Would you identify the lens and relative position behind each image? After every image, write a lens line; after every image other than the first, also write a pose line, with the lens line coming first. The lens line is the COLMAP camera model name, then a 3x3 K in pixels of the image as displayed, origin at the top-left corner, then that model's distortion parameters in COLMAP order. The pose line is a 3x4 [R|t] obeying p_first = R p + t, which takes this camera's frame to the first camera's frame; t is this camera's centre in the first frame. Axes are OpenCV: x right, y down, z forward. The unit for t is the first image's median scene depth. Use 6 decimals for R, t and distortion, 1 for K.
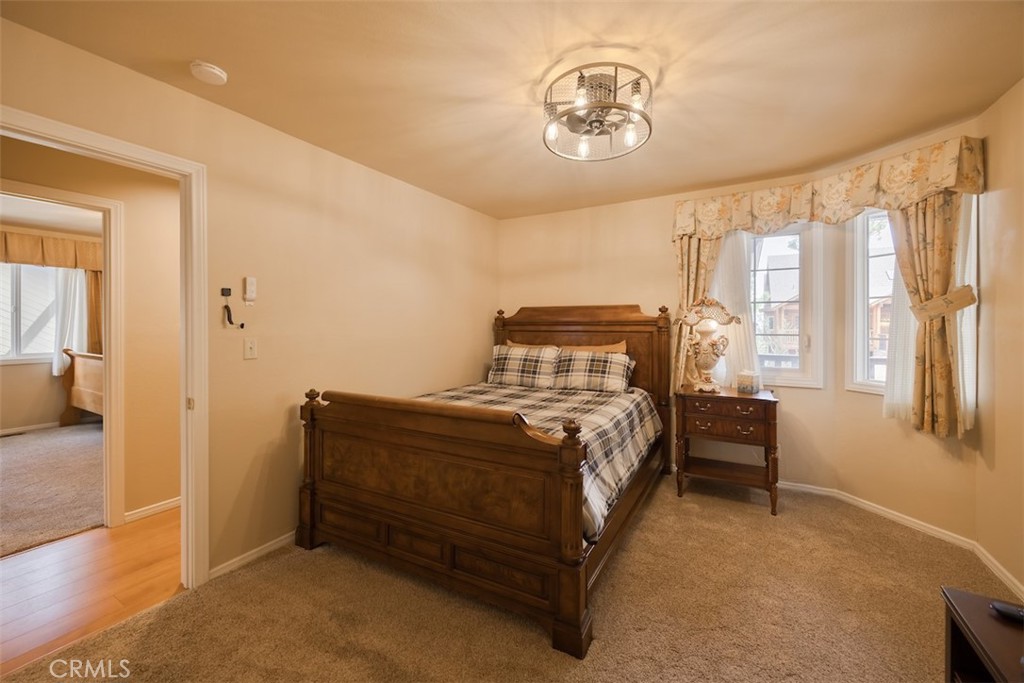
lens RADIAL K [[402.8, 0, 504.8], [0, 402.8, 322.3], [0, 0, 1]] dist [0.001873, 0.000190]
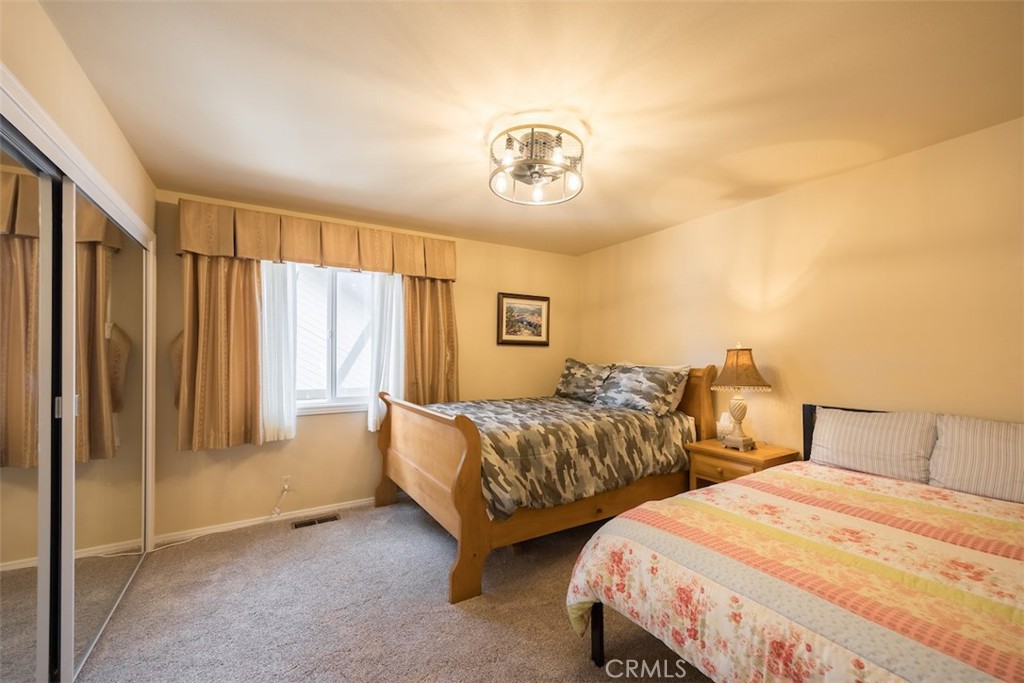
lens RADIAL K [[402.8, 0, 508.3], [0, 402.8, 352.1], [0, 0, 1]] dist [0.001873, 0.000190]
pose [[0.883785, -0.008907, -0.467808, -0.582565], [0.002822, 0.999902, -0.013706, 0.008247], [0.467884, 0.010793, 0.883724, 0.500324]]
